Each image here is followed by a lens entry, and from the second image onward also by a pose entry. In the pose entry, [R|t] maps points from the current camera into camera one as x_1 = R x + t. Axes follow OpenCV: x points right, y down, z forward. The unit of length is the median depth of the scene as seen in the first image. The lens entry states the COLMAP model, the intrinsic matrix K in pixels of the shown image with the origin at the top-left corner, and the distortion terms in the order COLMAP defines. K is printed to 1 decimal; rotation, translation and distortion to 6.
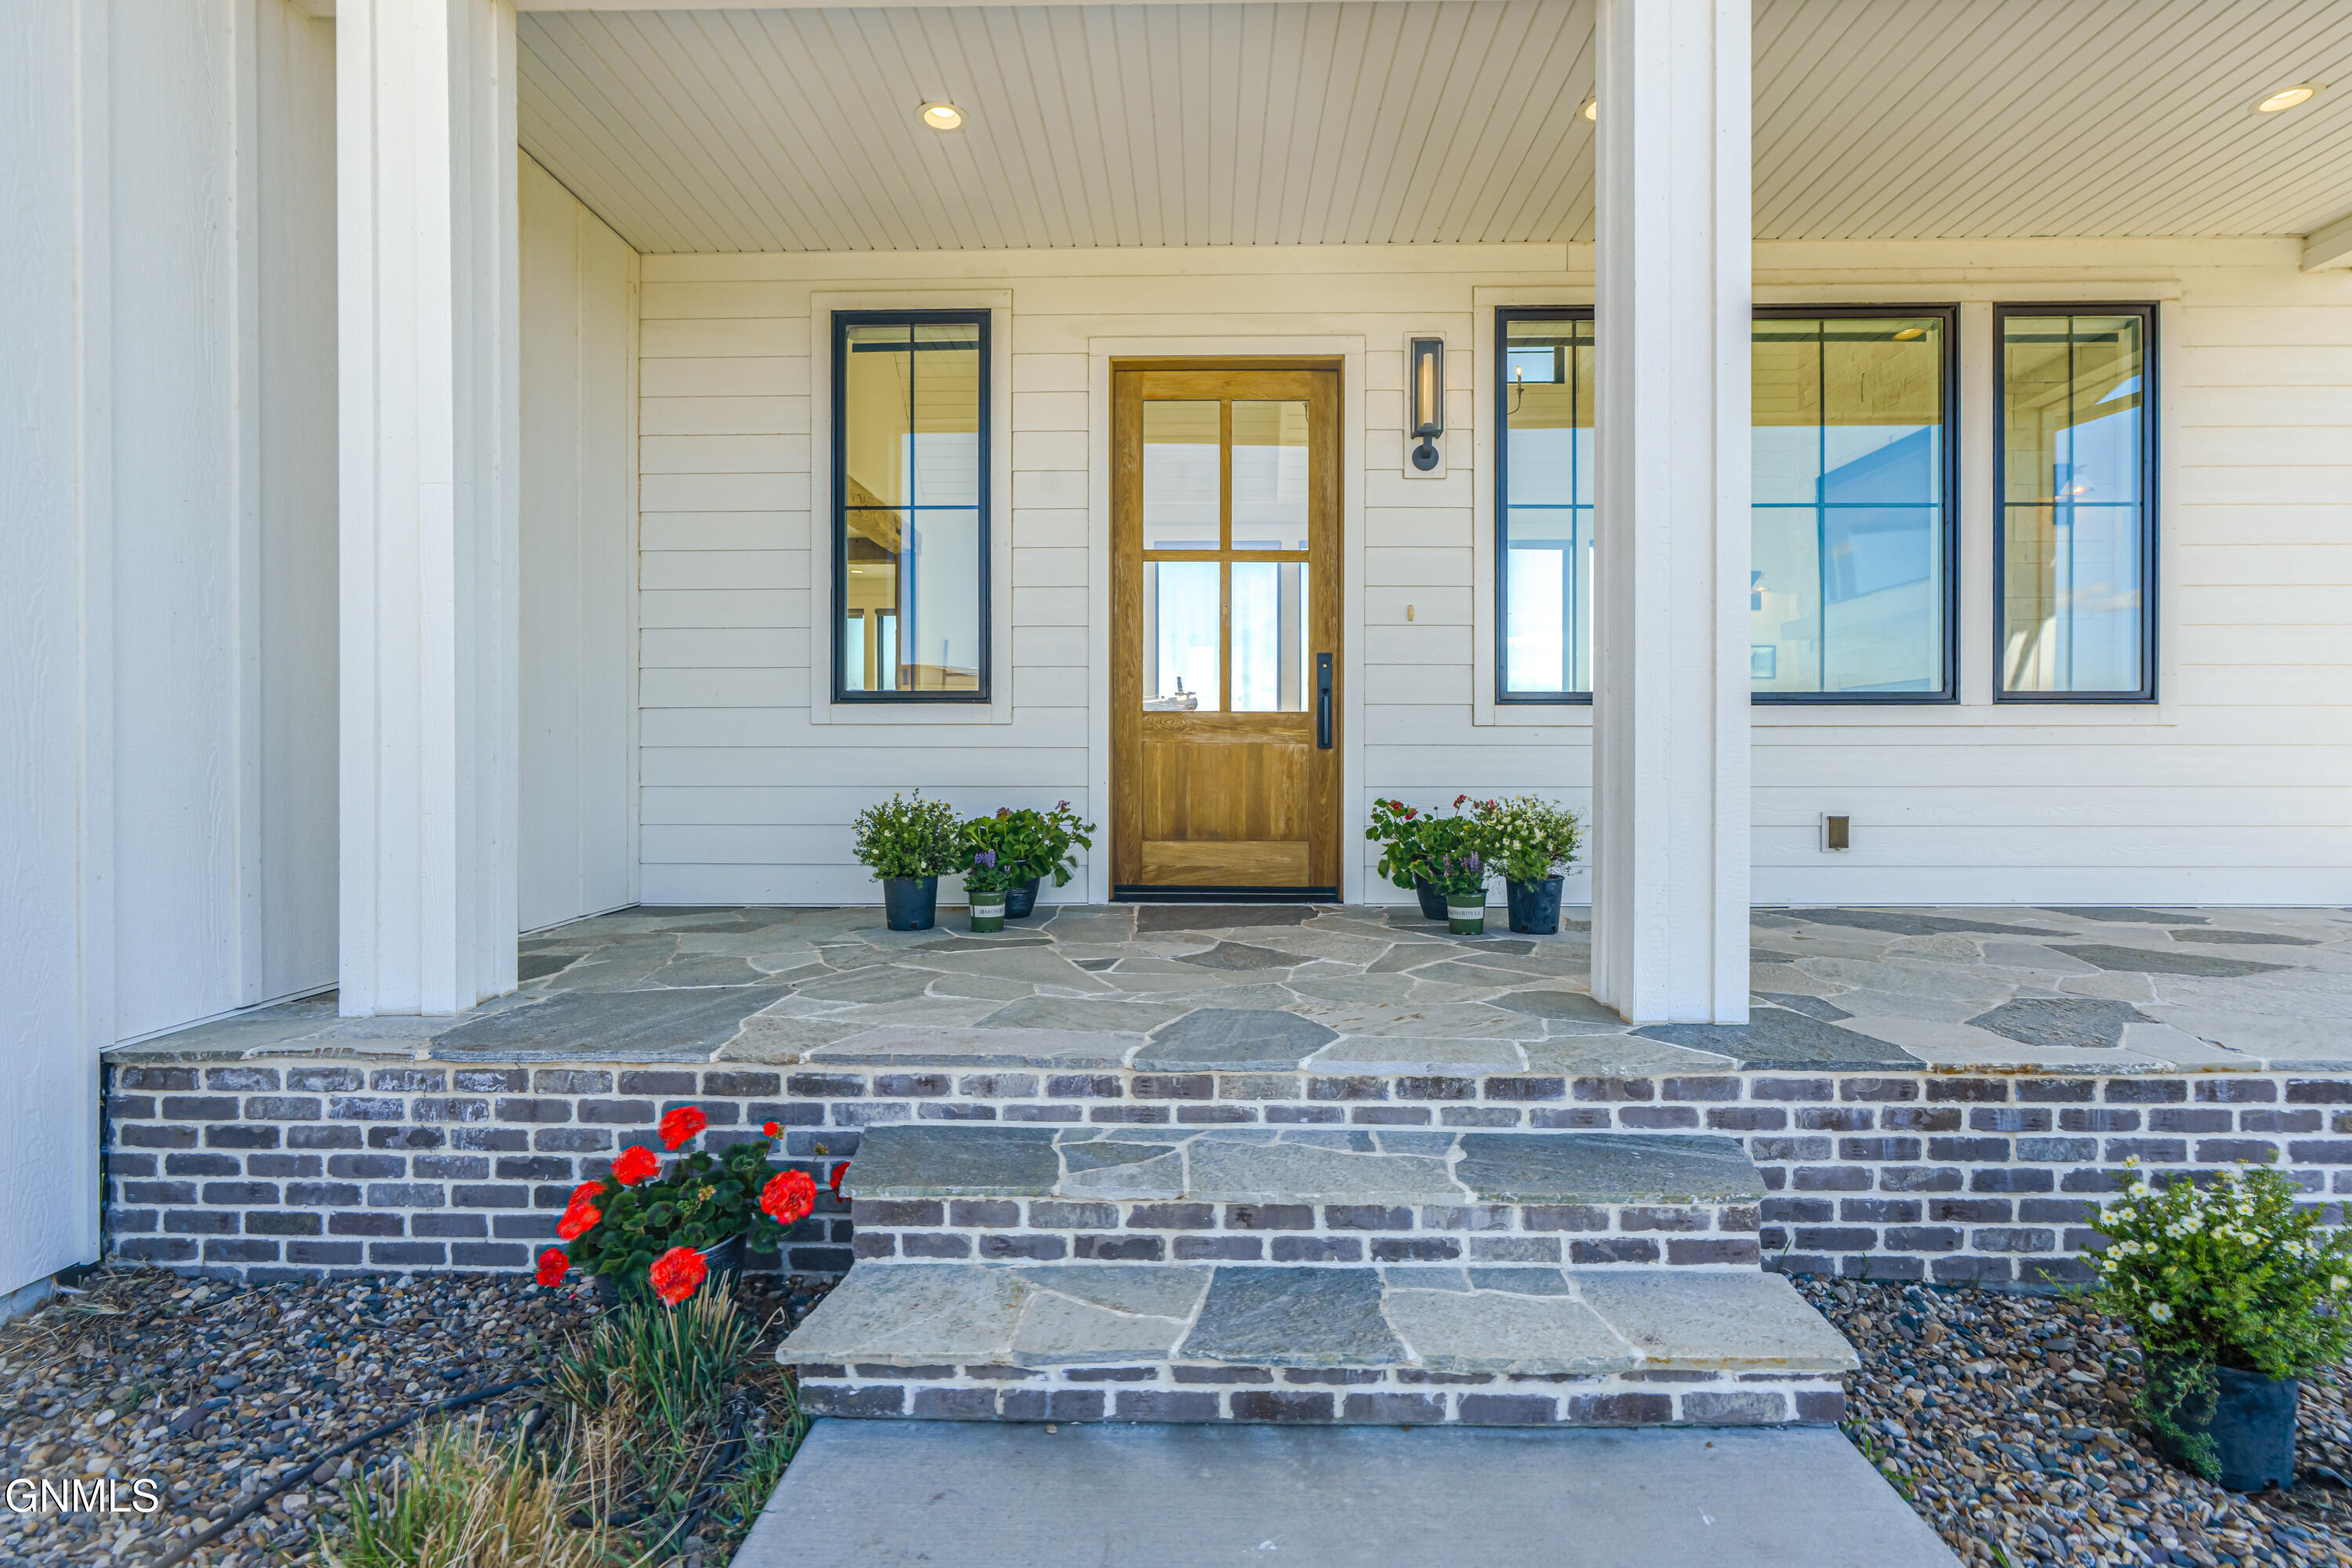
lens RADIAL K [[1146.5, 0, 1187.8], [0, 1146.5, 763.7], [0, 0, 1]] dist [-0.004775, 0.000827]
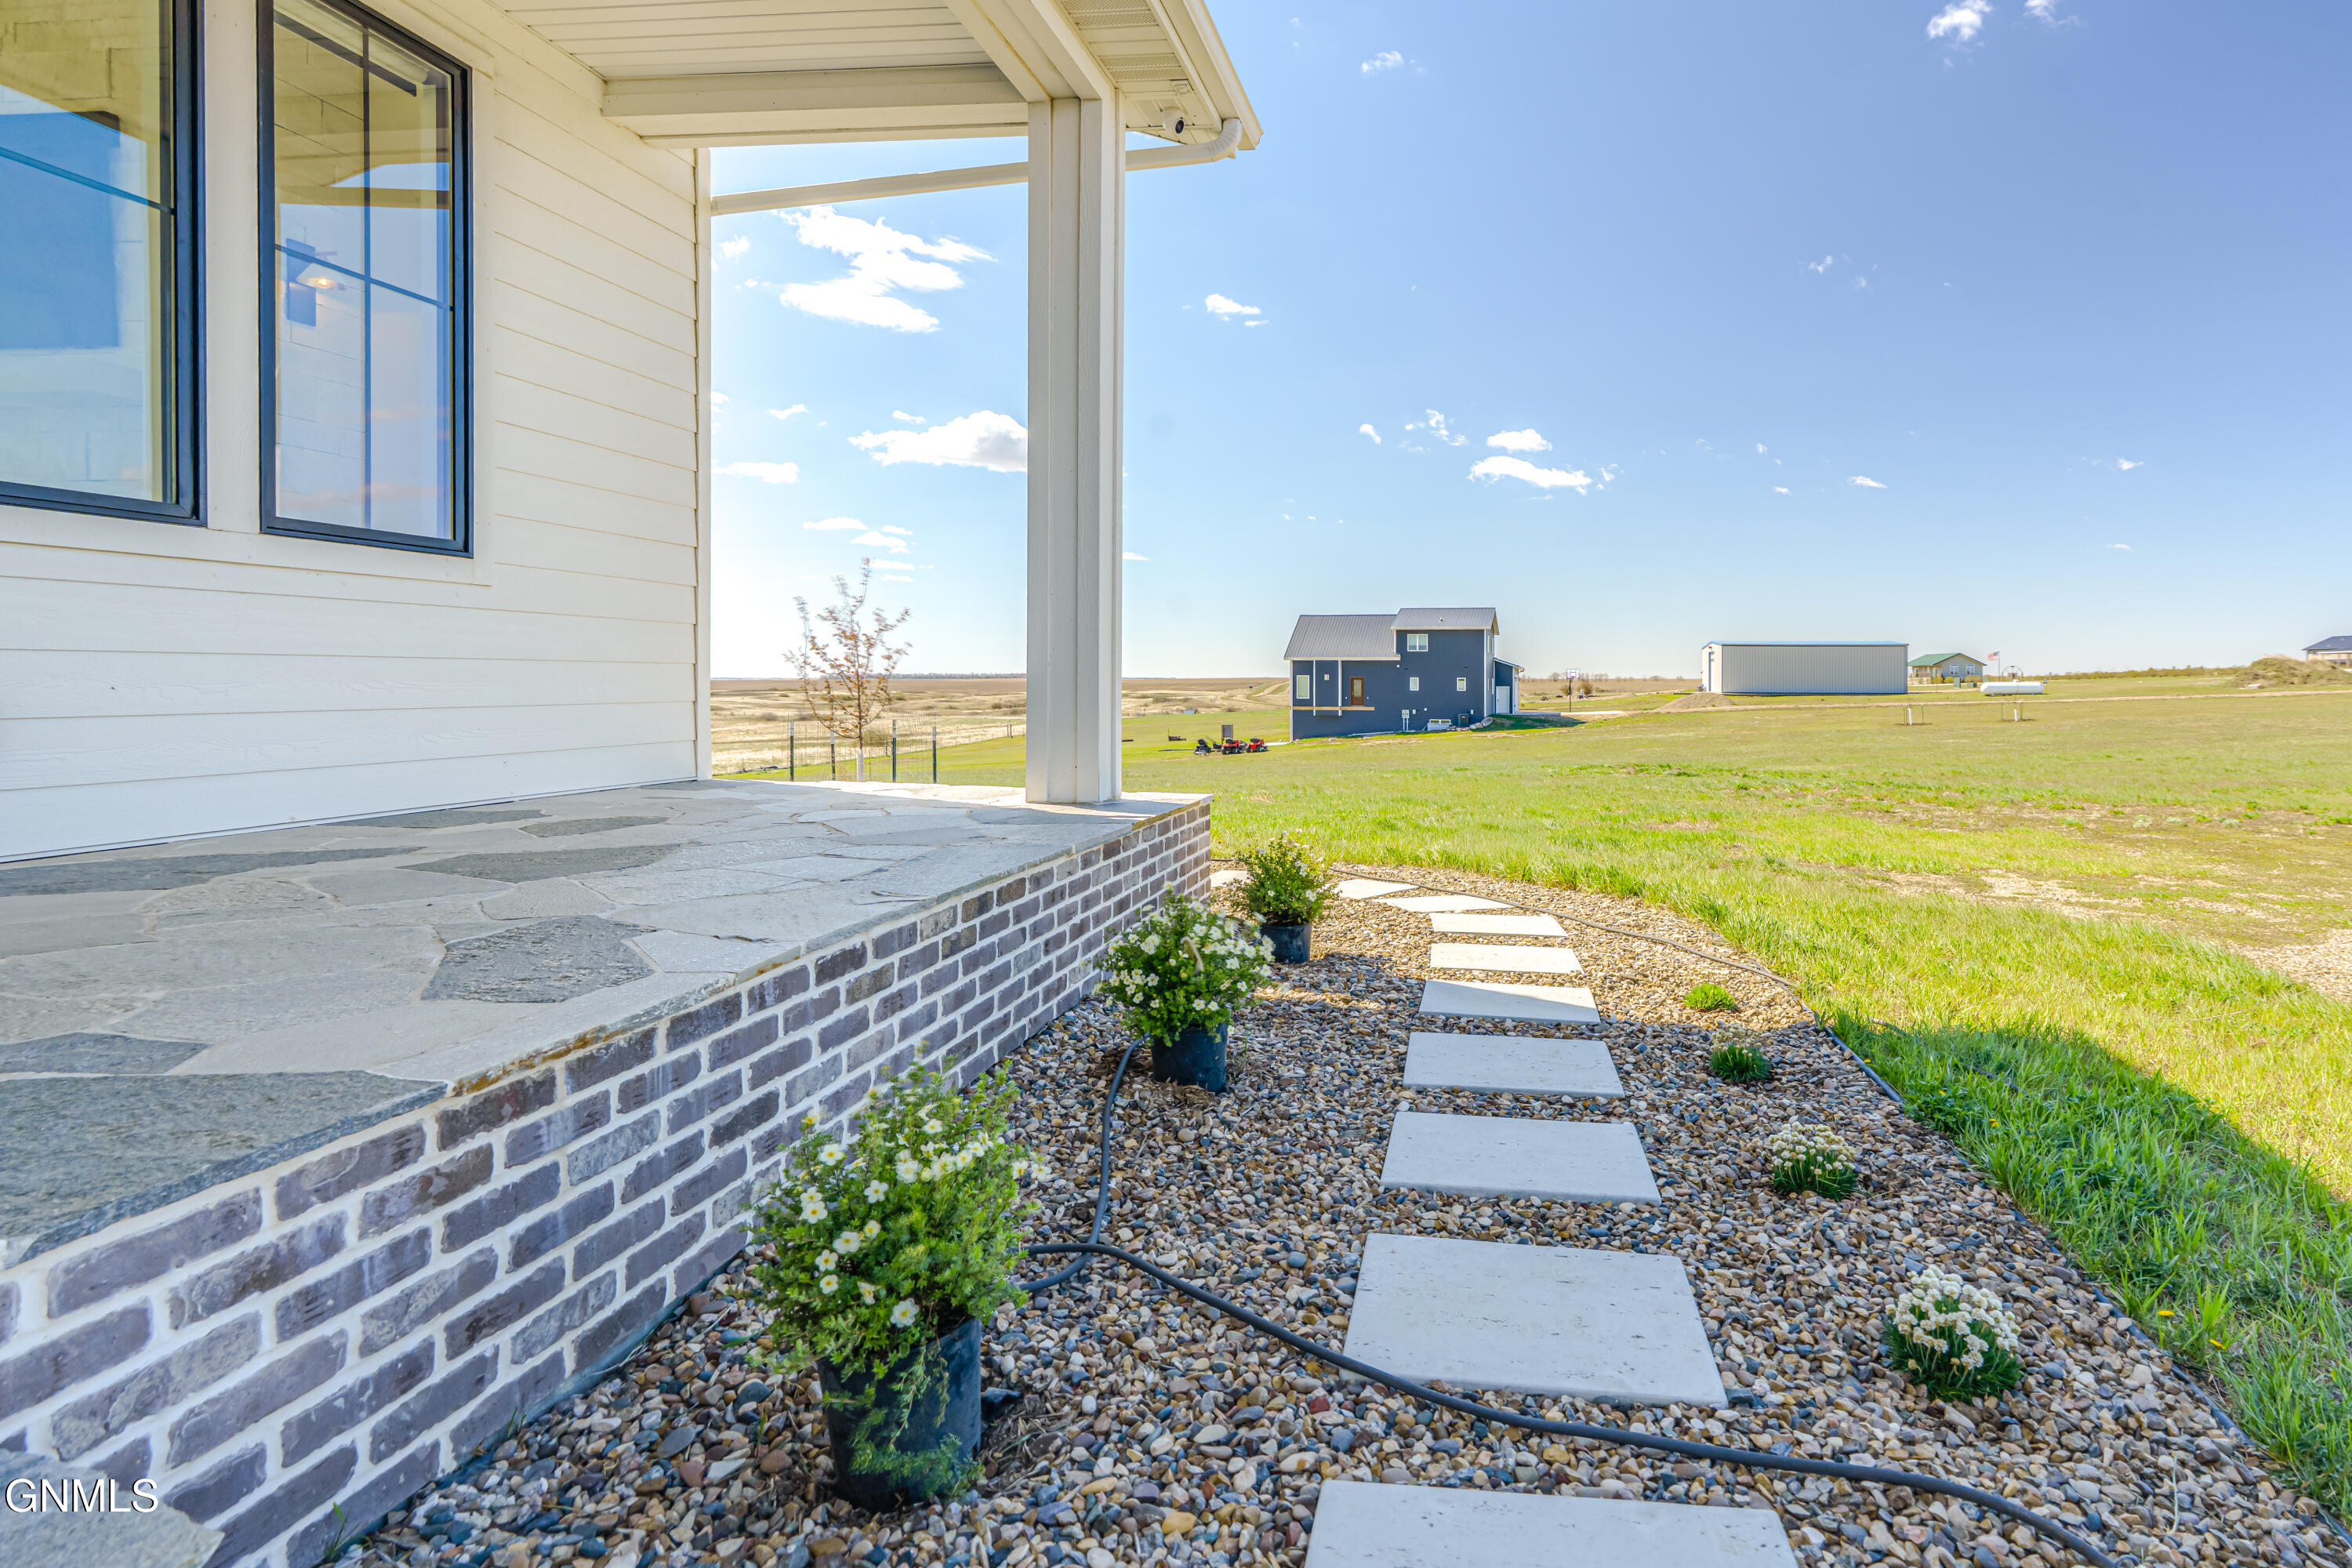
lens RADIAL K [[1146.5, 0, 1353.8], [0, 1146.5, 695.4], [0, 0, 1]] dist [-0.004775, 0.000827]
pose [[0.070486, -0.005586, 0.997497, 0.123618], [0.000256, 0.999984, 0.005581, 0.069388], [-0.997513, -0.000138, 0.070487, 0.517116]]
